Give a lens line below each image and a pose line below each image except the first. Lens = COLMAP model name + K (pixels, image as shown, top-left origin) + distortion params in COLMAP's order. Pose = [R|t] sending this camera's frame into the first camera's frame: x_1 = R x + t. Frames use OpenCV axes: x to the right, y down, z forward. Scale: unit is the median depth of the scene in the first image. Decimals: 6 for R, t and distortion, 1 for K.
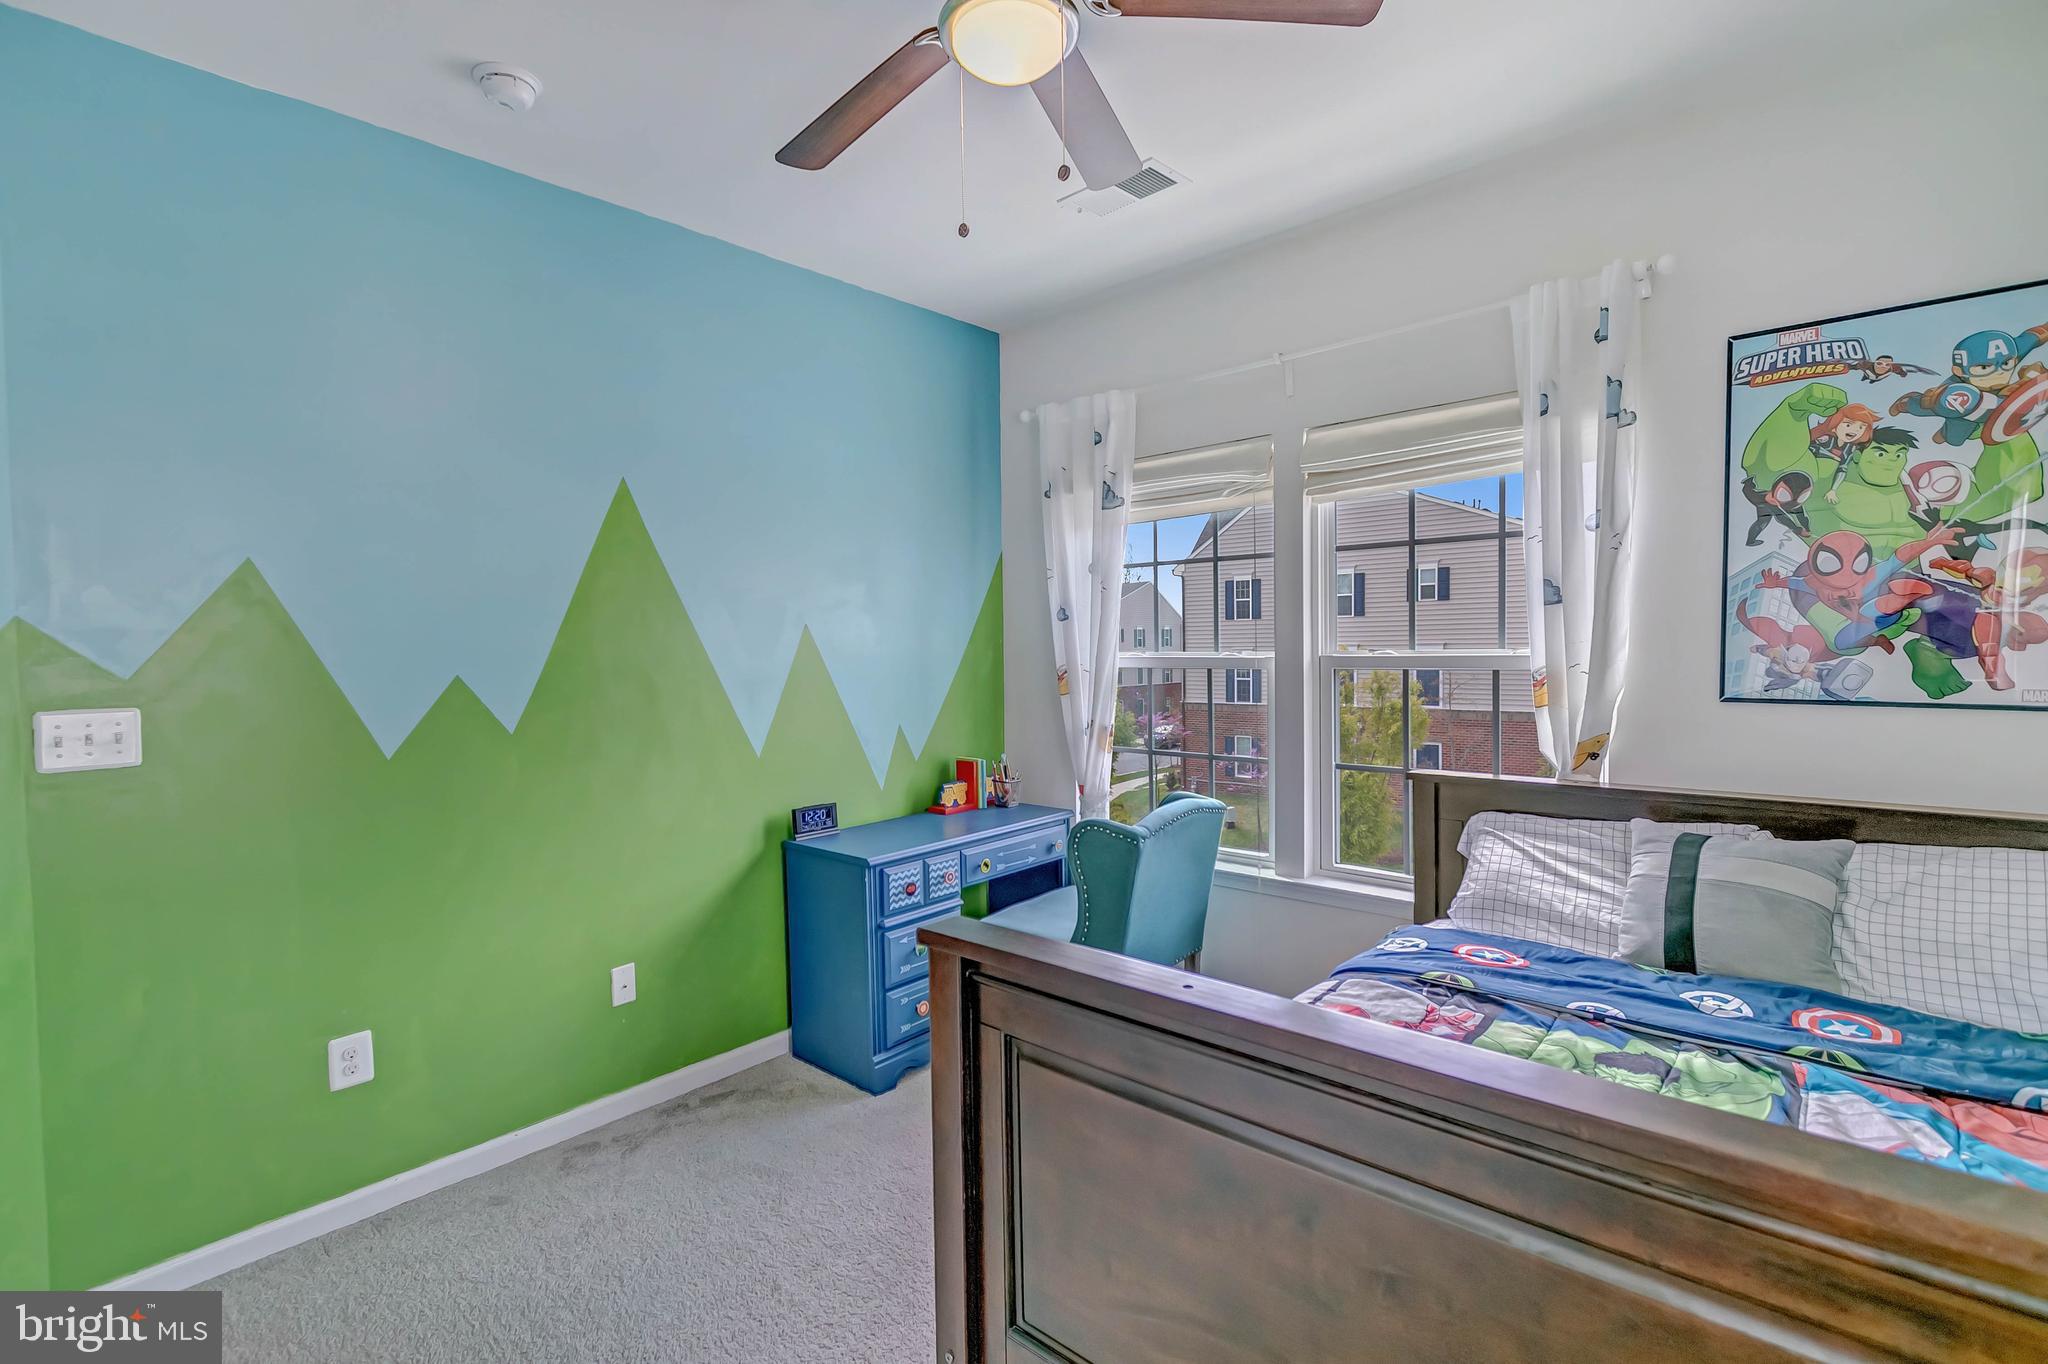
lens RADIAL K [[949.7, 0, 1018.2], [0, 949.7, 681.6], [0, 0, 1]] dist [0.003448, -0.000312]
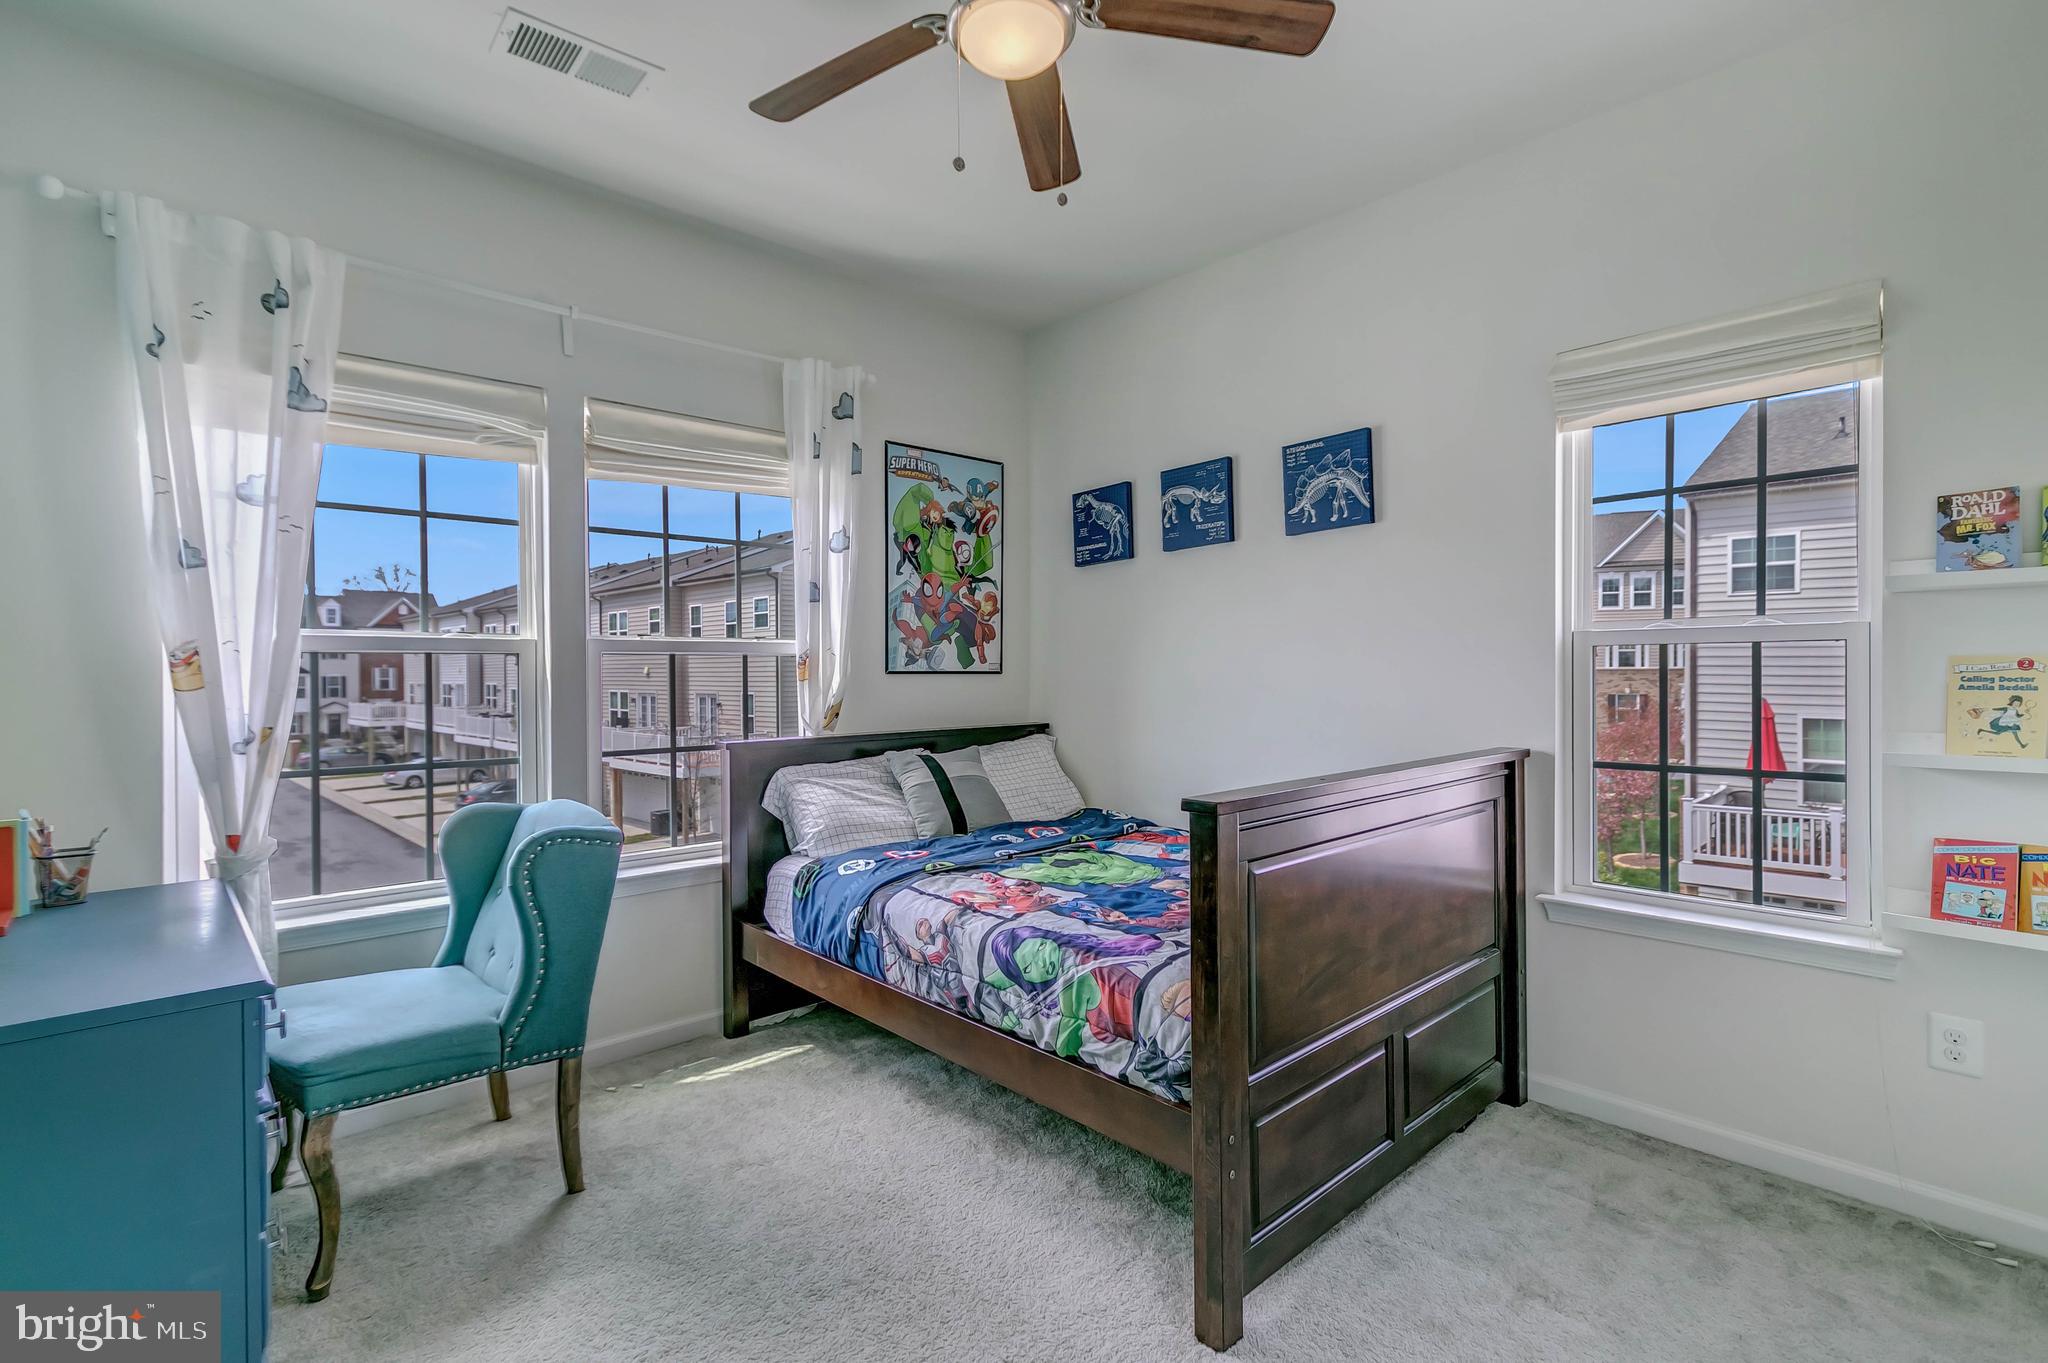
lens RADIAL K [[949.7, 0, 1018.2], [0, 949.7, 681.1], [0, 0, 1]] dist [0.003448, -0.000312]
pose [[0.088516, 0.005072, 0.996062, -0.810129], [0.047907, 0.998808, -0.009343, 0.060119], [-0.994922, 0.048545, 0.088168, 0.684354]]
